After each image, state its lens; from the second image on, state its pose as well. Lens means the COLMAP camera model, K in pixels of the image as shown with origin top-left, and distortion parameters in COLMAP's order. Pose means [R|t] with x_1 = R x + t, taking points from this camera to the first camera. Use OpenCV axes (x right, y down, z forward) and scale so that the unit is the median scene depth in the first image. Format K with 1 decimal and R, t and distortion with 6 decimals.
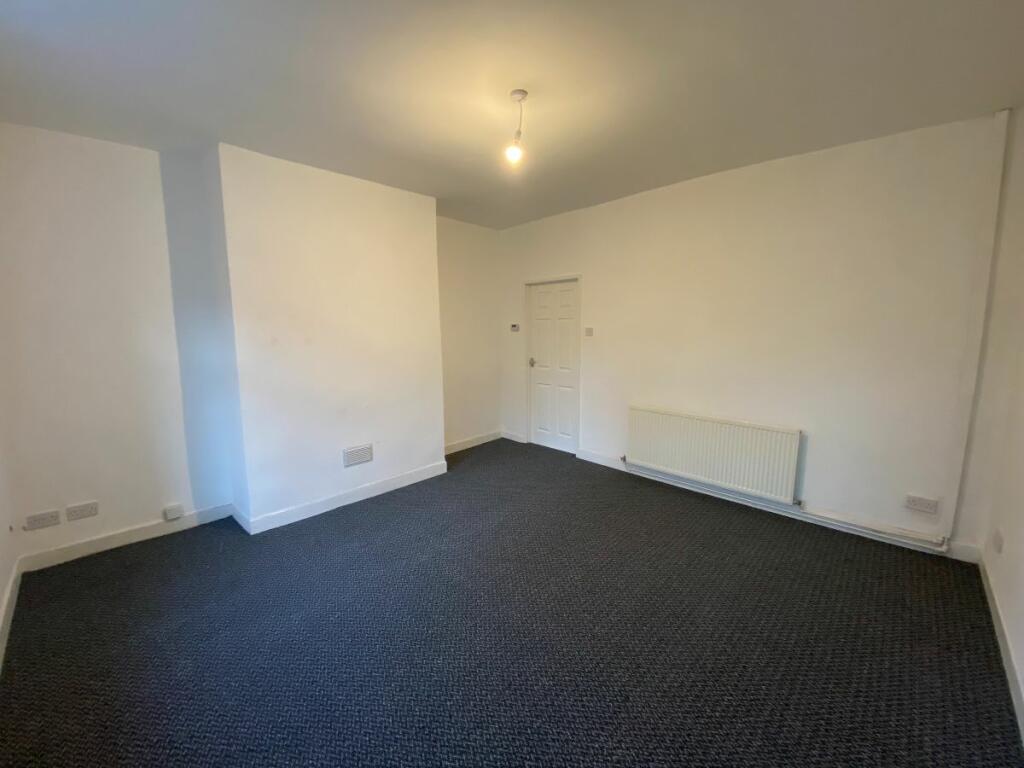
lens RADIAL K [[415.6, 0, 509.2], [0, 415.6, 381.2], [0, 0, 1]] dist [0.015305, -0.012325]
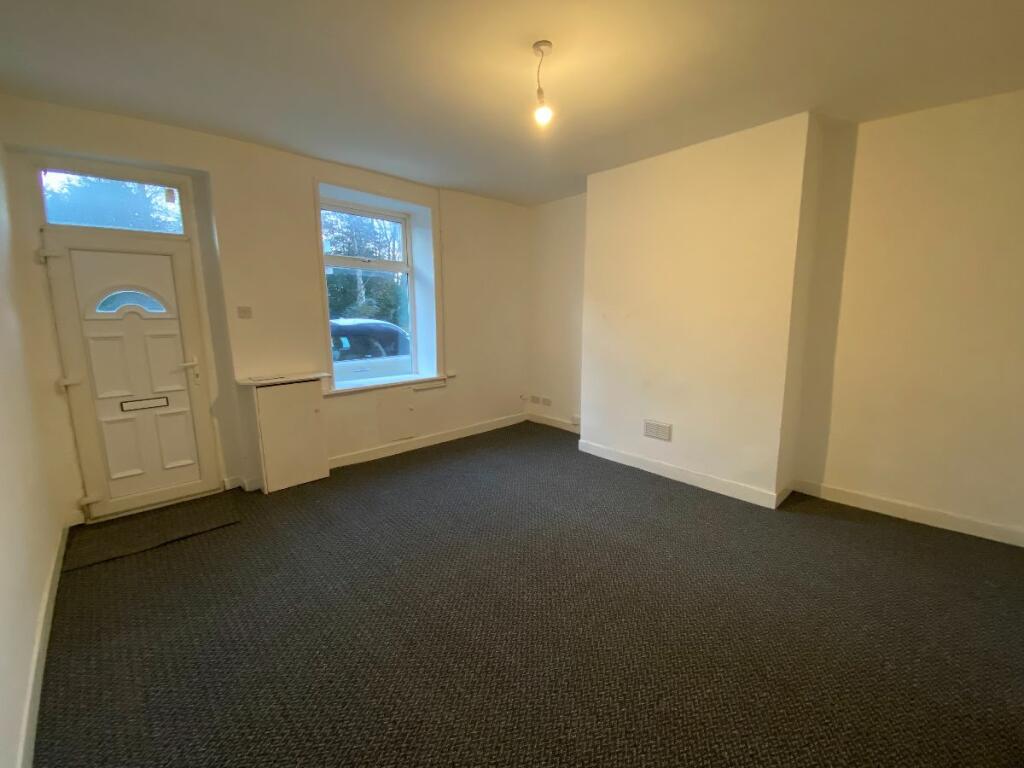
lens RADIAL K [[415.6, 0, 509.2], [0, 415.6, 381.2], [0, 0, 1]] dist [0.015305, -0.012325]
pose [[-0.053543, 0.176054, -0.982923, 0.771065], [-0.126720, 0.975179, 0.181569, -0.096720], [0.990492, 0.134278, -0.029905, 0.770586]]
